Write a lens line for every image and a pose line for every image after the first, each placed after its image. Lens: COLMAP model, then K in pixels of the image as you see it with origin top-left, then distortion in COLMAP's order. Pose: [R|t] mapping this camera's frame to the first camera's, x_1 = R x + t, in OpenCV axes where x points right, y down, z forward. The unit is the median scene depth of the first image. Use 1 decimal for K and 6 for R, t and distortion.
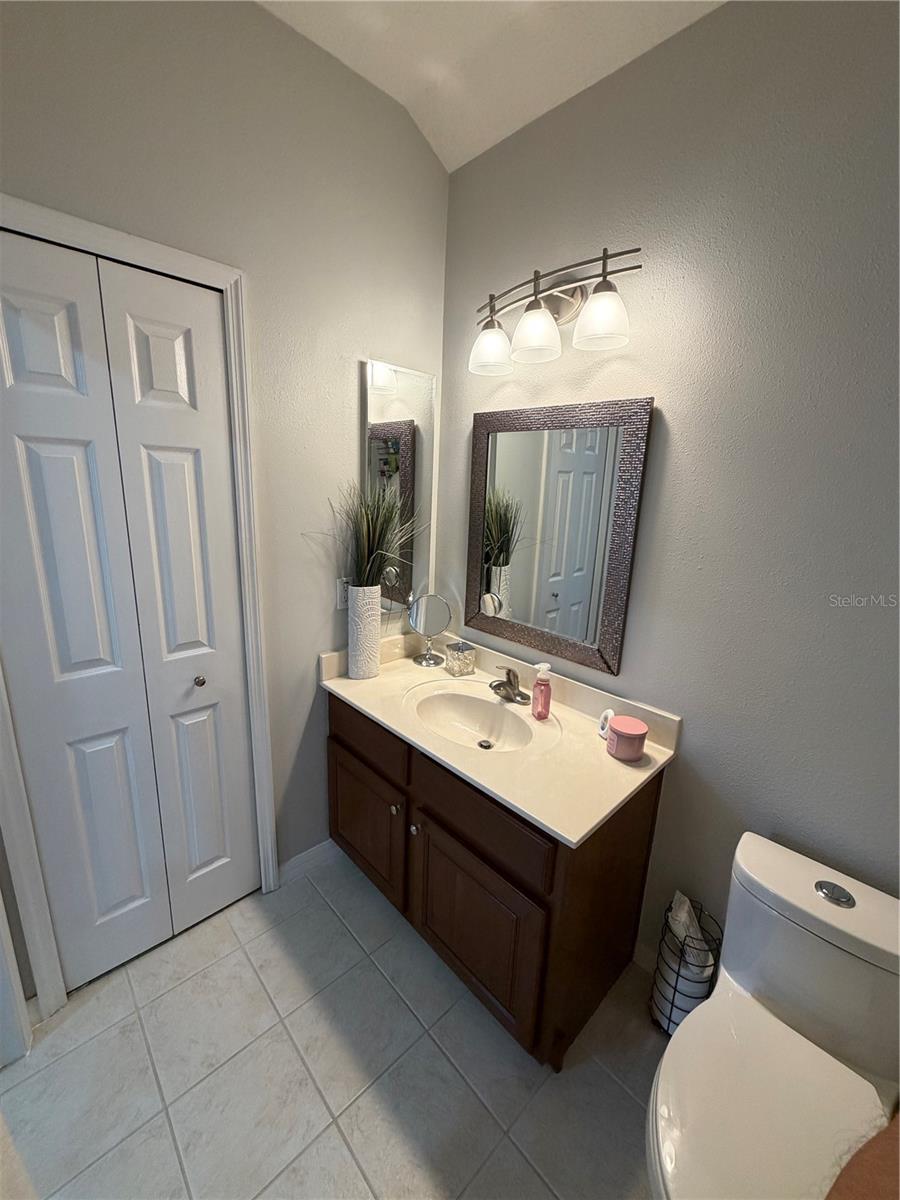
lens RADIAL K [[478.6, 0, 447.4], [0, 478.6, 598.2], [0, 0, 1]] dist [0.000734, 0.000138]
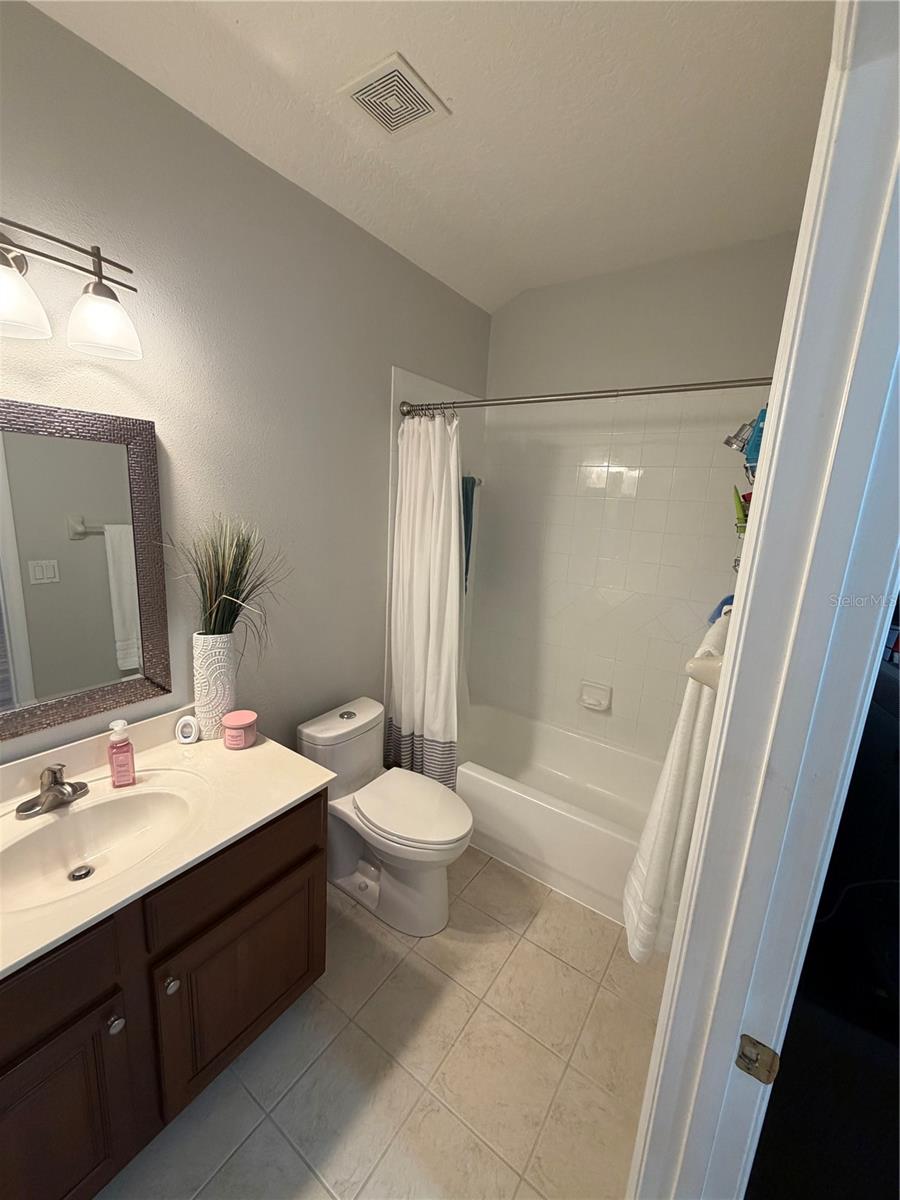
lens RADIAL K [[478.6, 0, 447.4], [0, 478.6, 598.2], [0, 0, 1]] dist [0.000734, 0.000138]
pose [[-0.200758, -0.253217, 0.946349, -0.665752], [0.170334, 0.942280, 0.288263, -0.214995], [-0.964719, 0.219066, -0.146039, 0.532244]]
